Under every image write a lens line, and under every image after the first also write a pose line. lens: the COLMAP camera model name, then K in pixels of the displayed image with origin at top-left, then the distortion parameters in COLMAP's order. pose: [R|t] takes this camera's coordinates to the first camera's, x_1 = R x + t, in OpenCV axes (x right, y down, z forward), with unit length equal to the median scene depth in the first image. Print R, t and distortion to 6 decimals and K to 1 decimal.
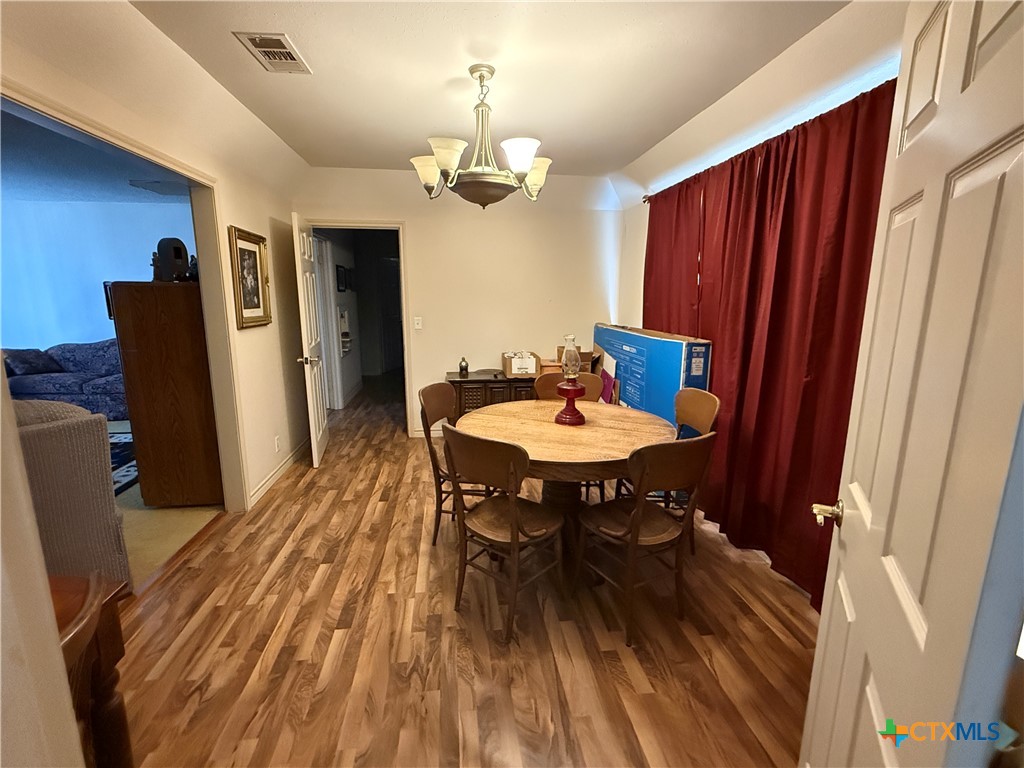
lens RADIAL K [[471.9, 0, 512.0], [0, 471.9, 384.0], [0, 0, 1]] dist [0.000283, 0.000060]
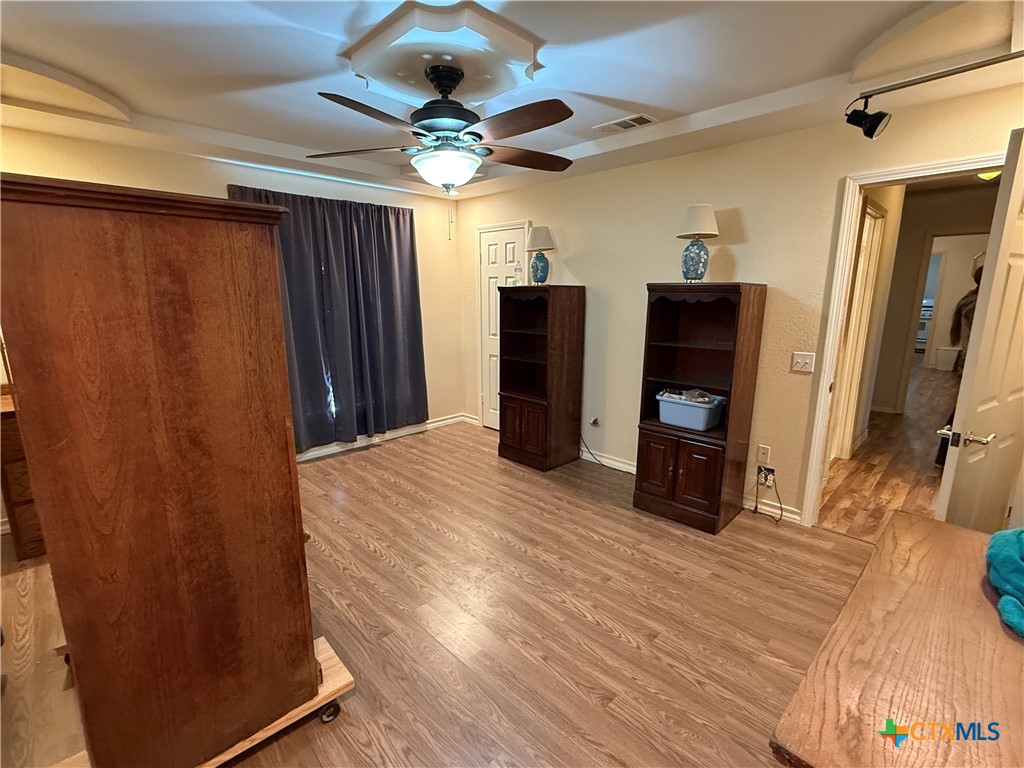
lens RADIAL K [[471.9, 0, 512.0], [0, 471.9, 384.0], [0, 0, 1]] dist [0.000283, 0.000060]
pose [[-0.606001, -0.159787, 0.779250, -0.577524], [0.149059, 0.939454, 0.308556, -0.426349], [-0.781373, 0.303139, -0.545493, 2.148424]]
